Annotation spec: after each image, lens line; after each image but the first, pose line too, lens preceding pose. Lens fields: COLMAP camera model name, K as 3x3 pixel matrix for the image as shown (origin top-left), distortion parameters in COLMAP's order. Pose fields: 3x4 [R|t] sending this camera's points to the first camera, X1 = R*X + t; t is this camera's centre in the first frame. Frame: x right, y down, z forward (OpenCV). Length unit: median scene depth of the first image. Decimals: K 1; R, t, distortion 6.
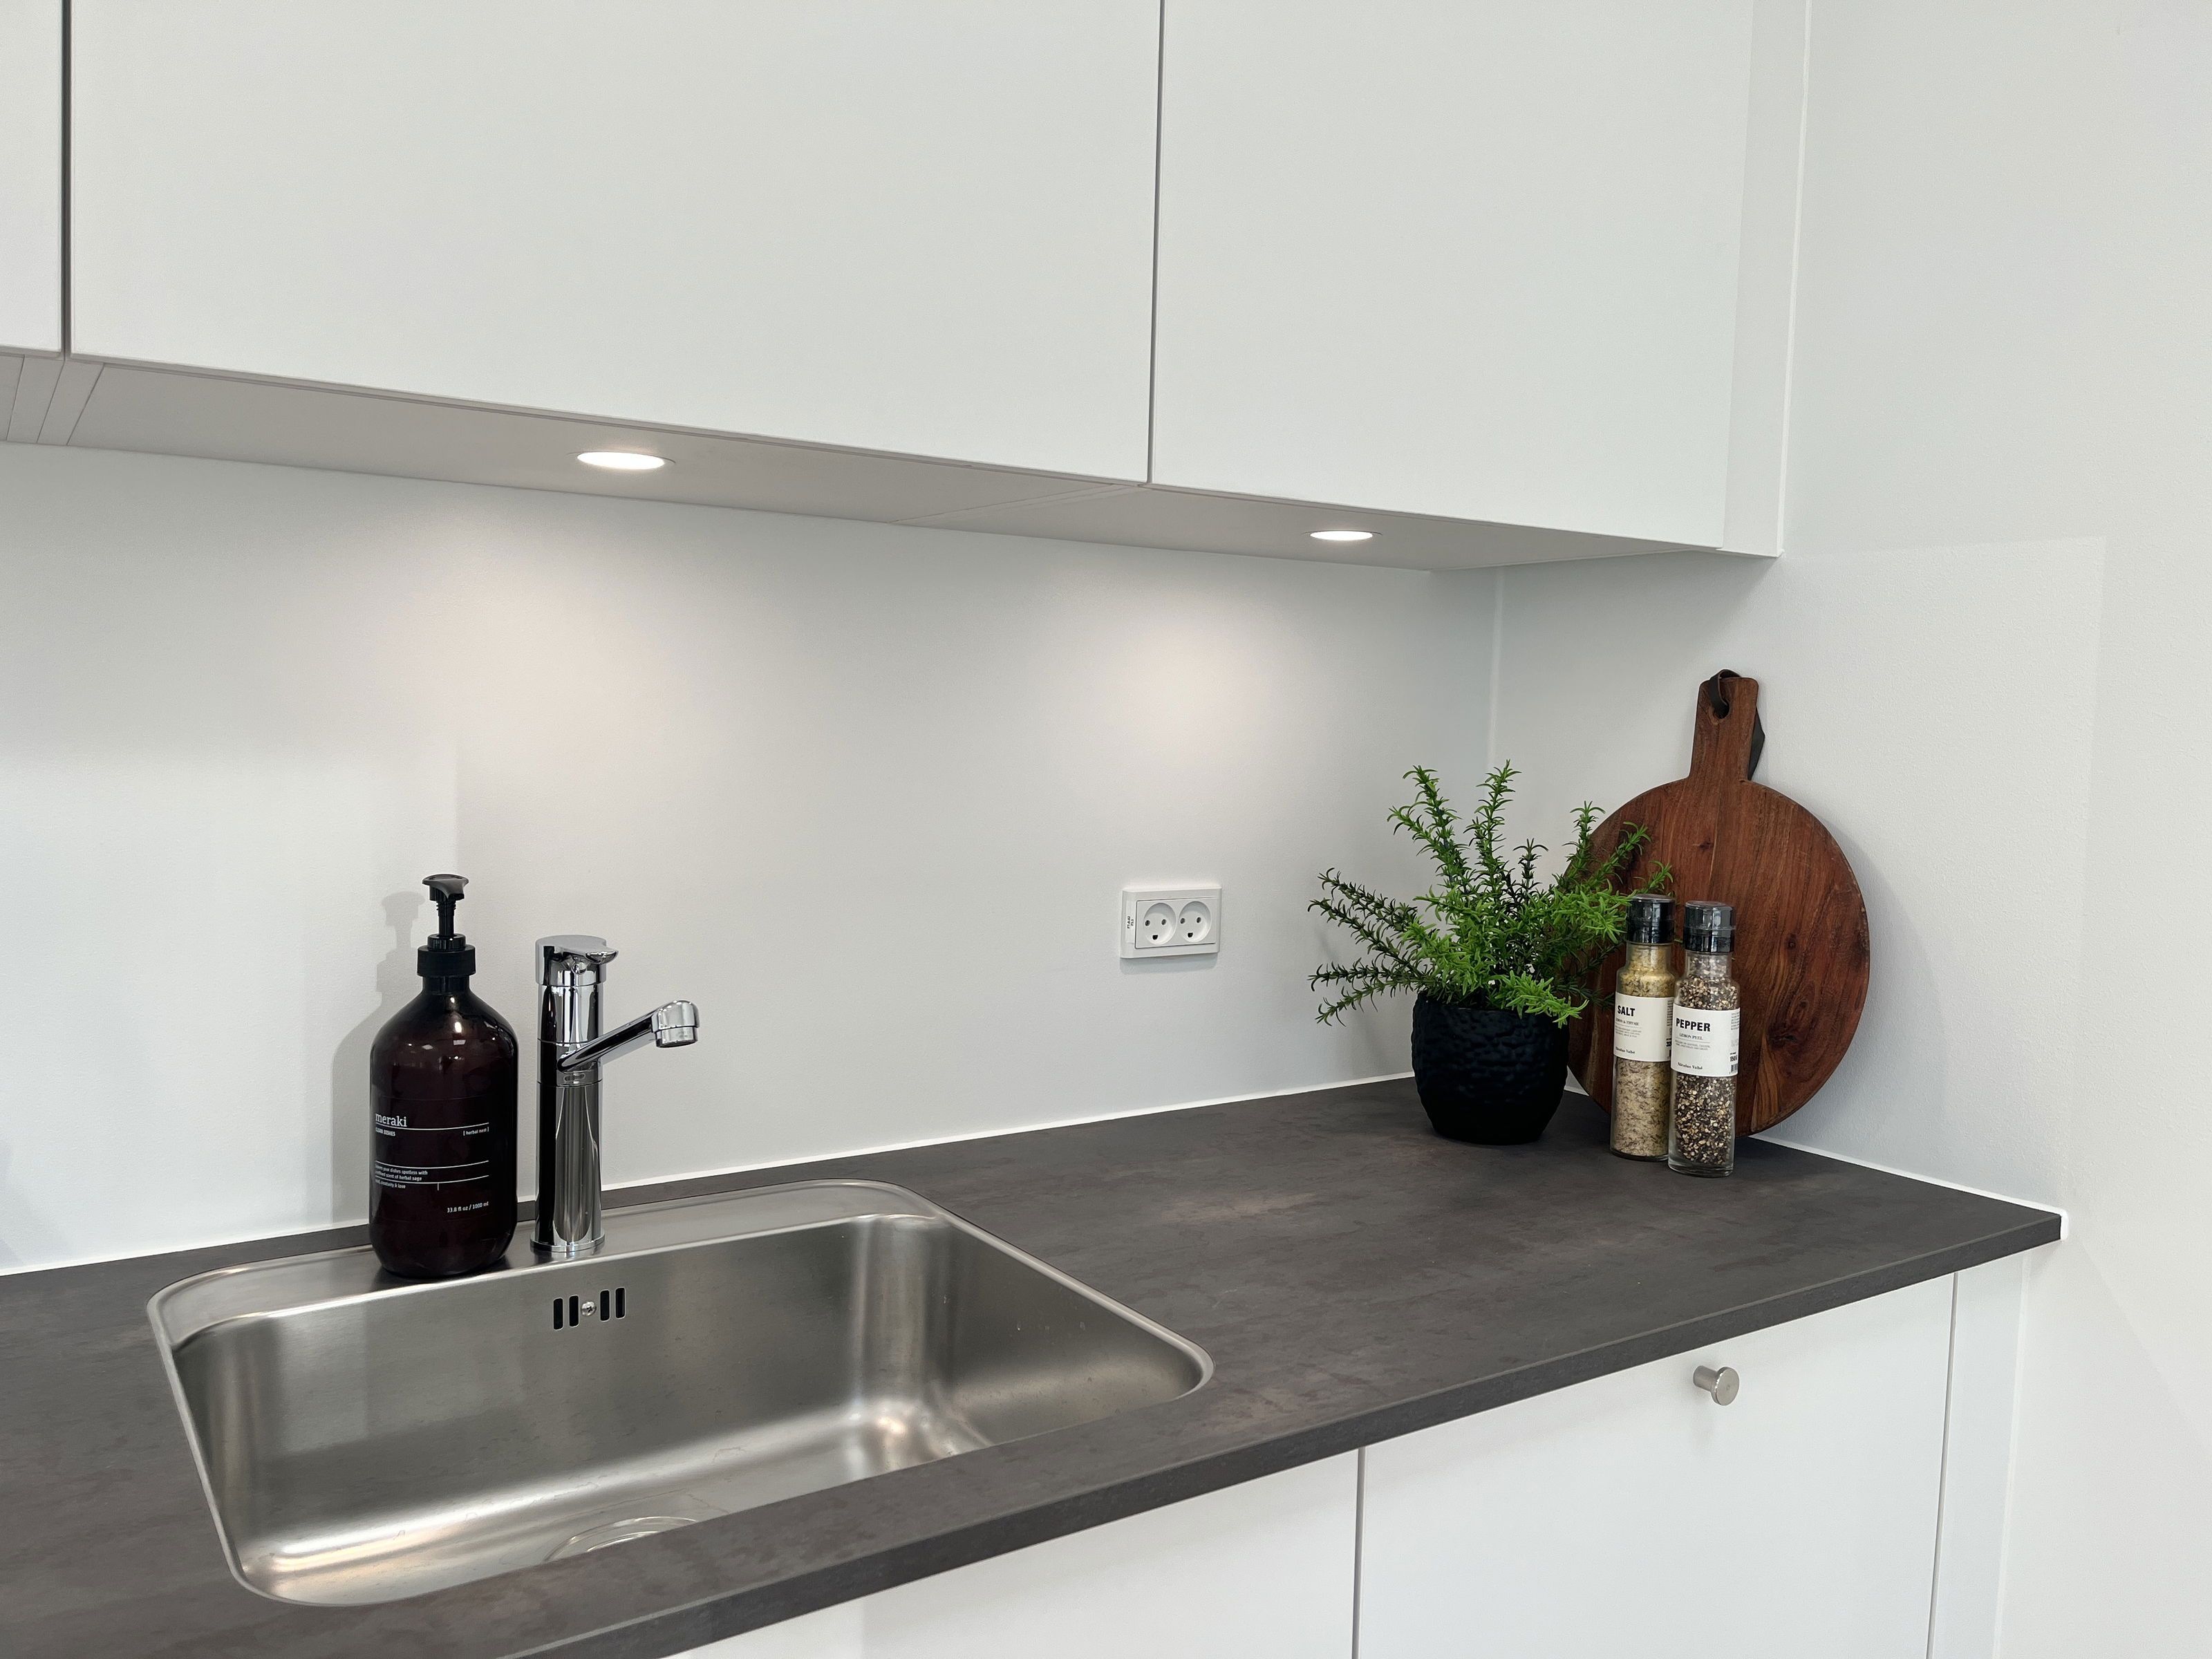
lens RADIAL K [[1674.2, 0, 1106.0], [0, 1674.2, 829.5], [0, 0, 1]] dist [0.057544, -0.078343]
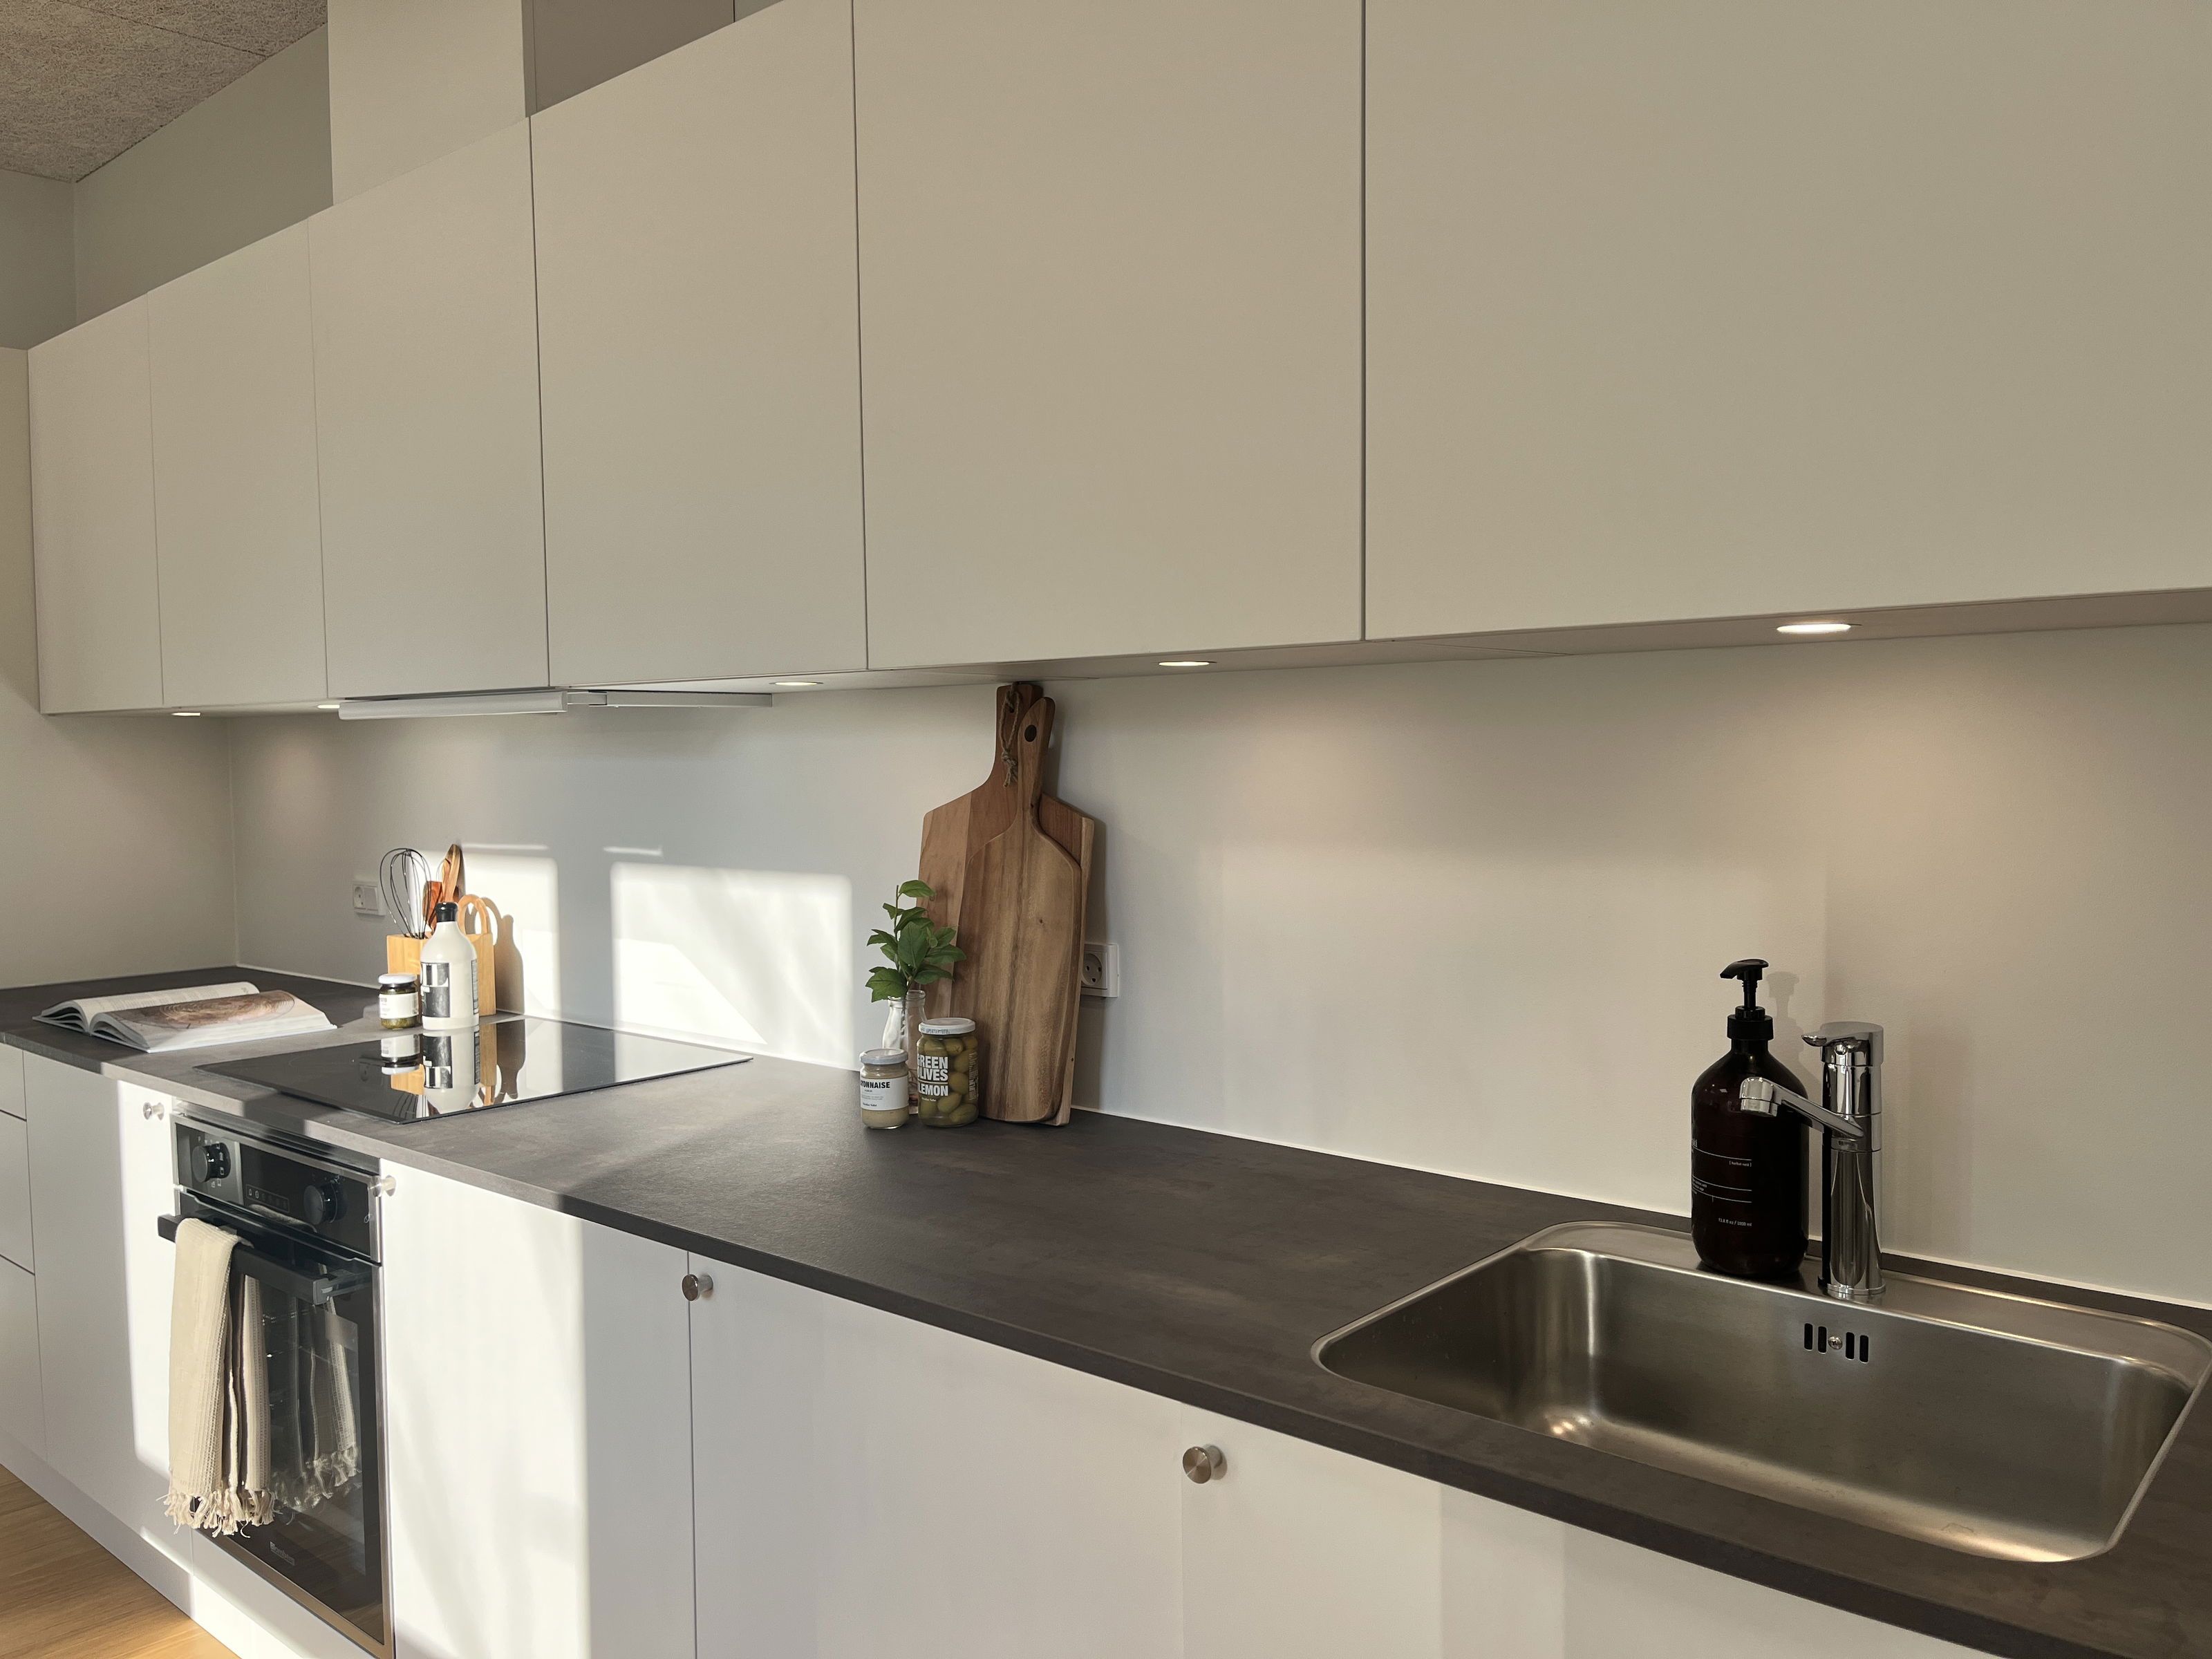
lens RADIAL K [[1674.2, 0, 1106.0], [0, 1674.2, 829.5], [0, 0, 1]] dist [0.057544, -0.078343]
pose [[0.260728, 0.014678, -0.965301, 0.665441], [-0.051860, 0.998654, 0.001177, -0.043583], [0.964018, 0.049753, 0.261138, 0.188706]]
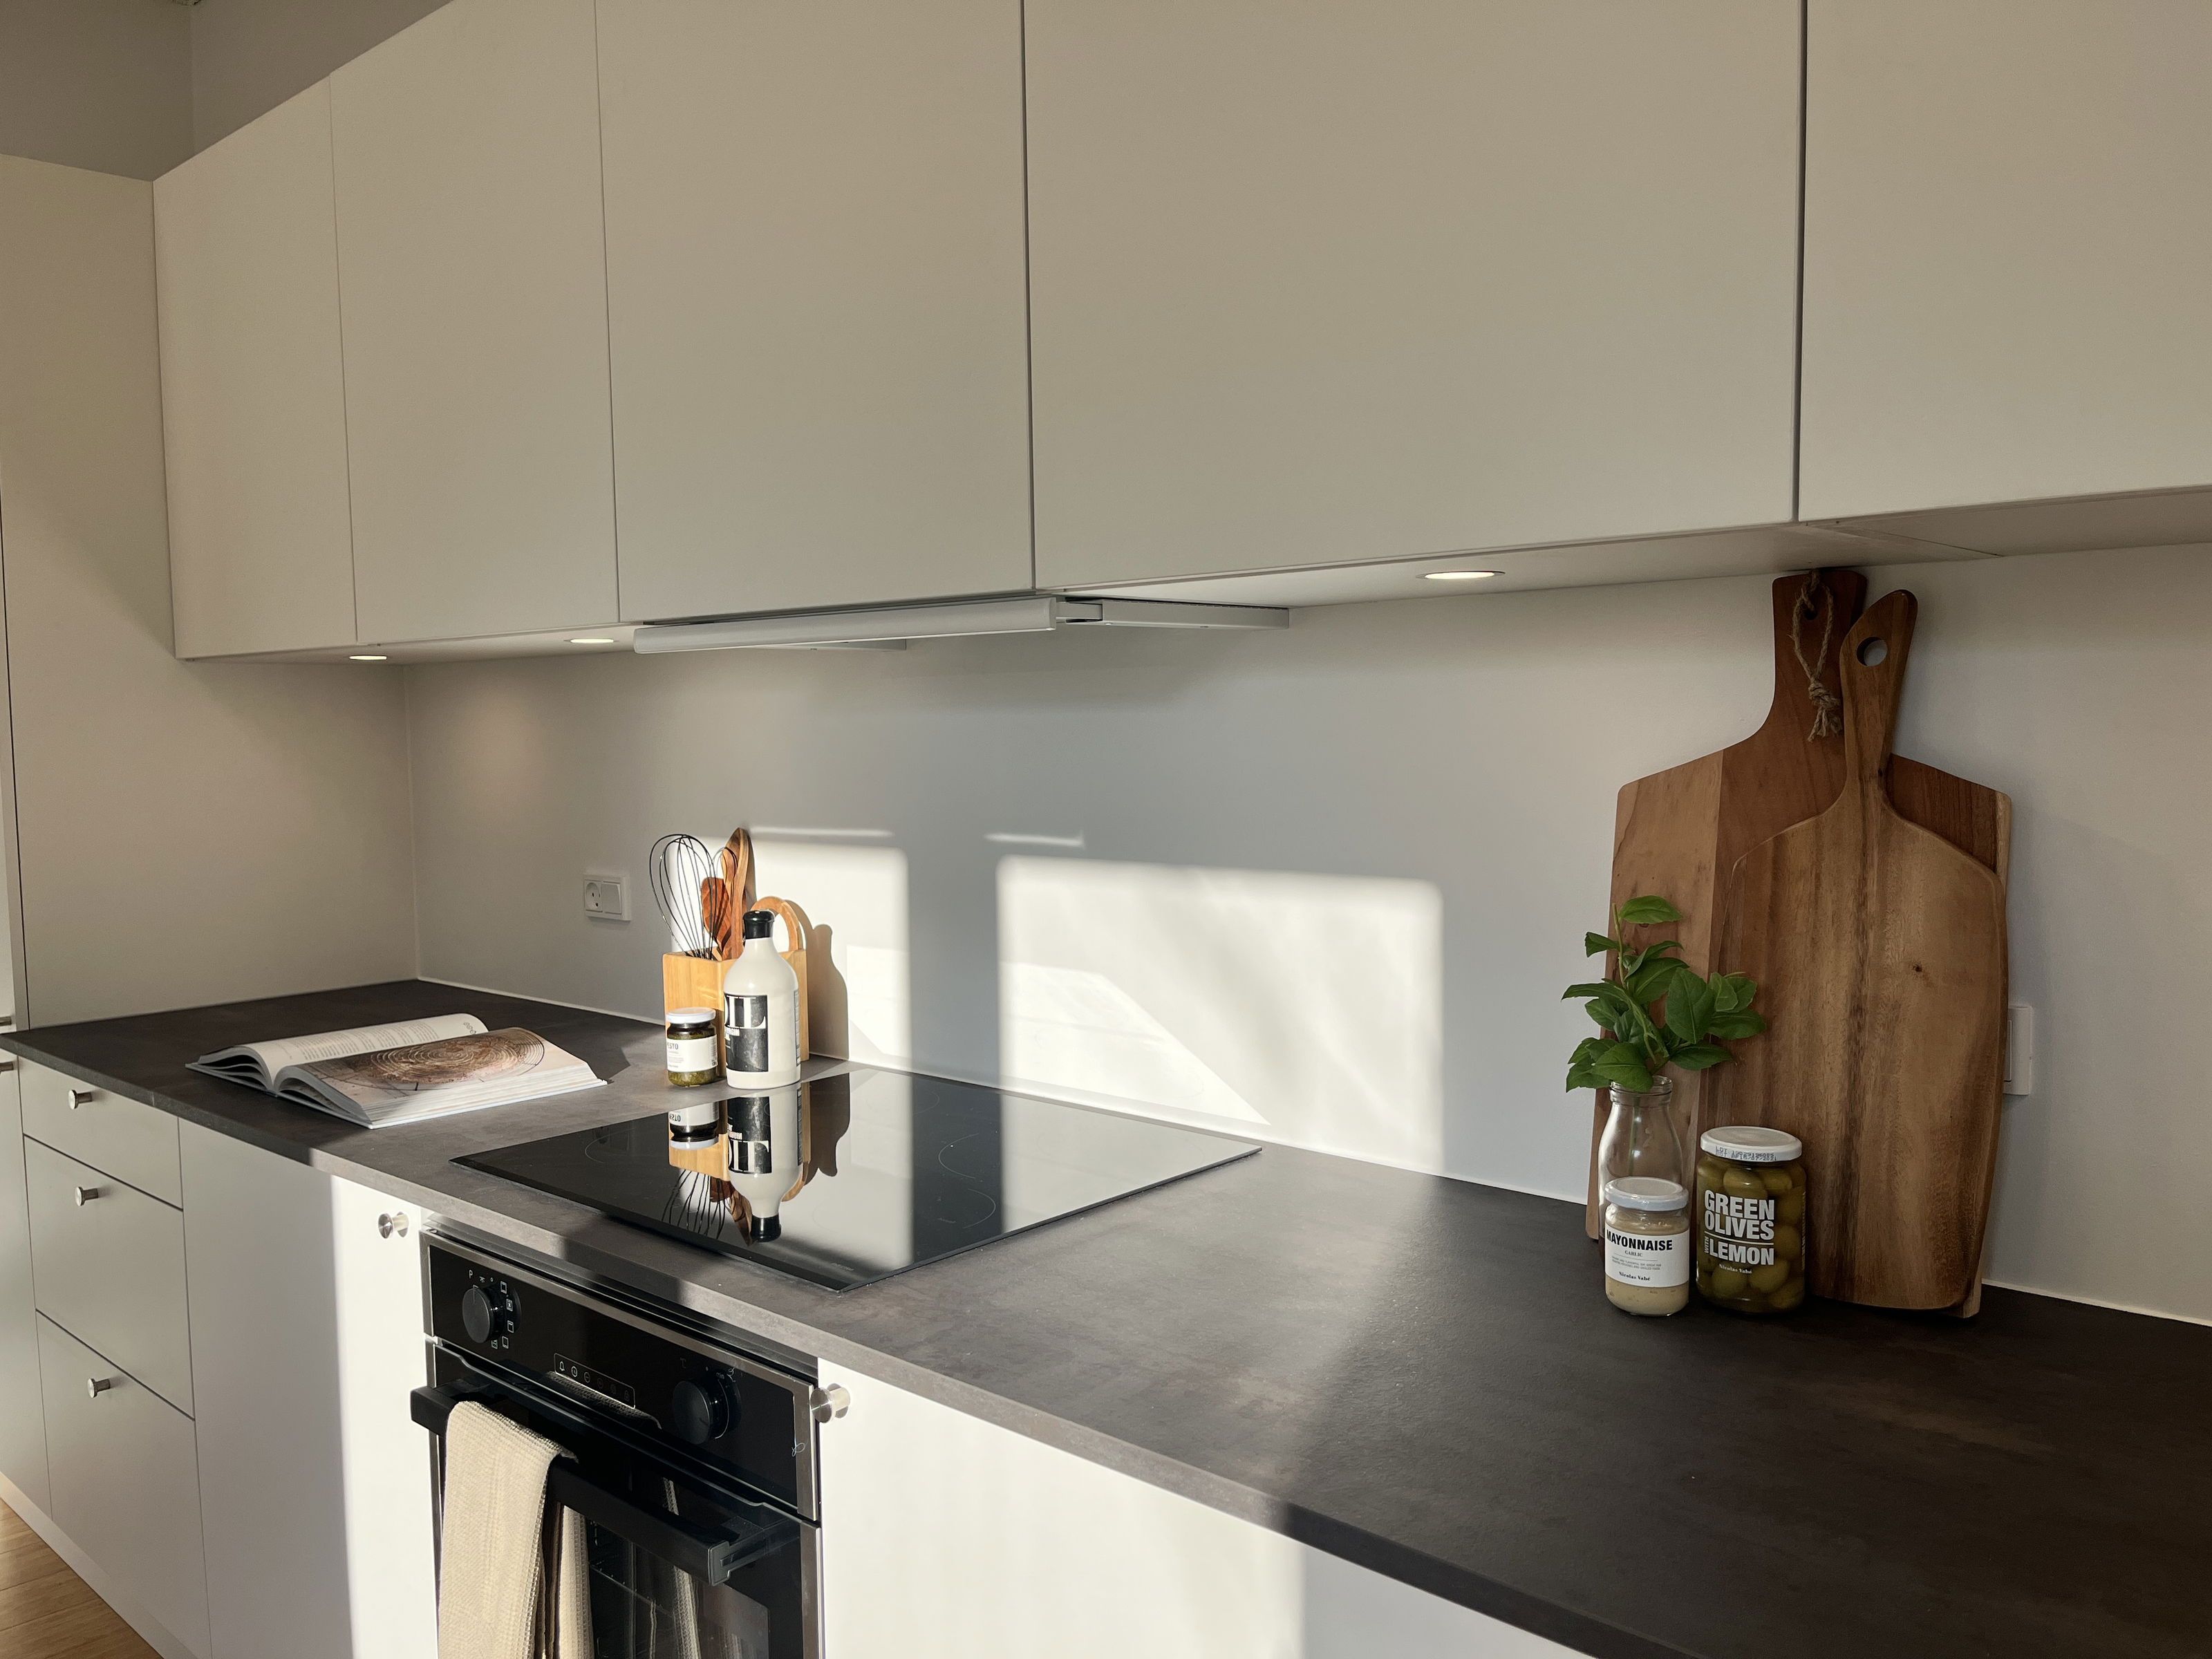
lens RADIAL K [[1674.2, 0, 1106.0], [0, 1674.2, 829.5], [0, 0, 1]] dist [0.057544, -0.078343]
pose [[0.235588, 0.032735, -0.971302, -0.143269], [-0.048929, 0.998565, 0.021786, -0.026604], [0.970621, 0.042392, 0.236851, -0.151884]]
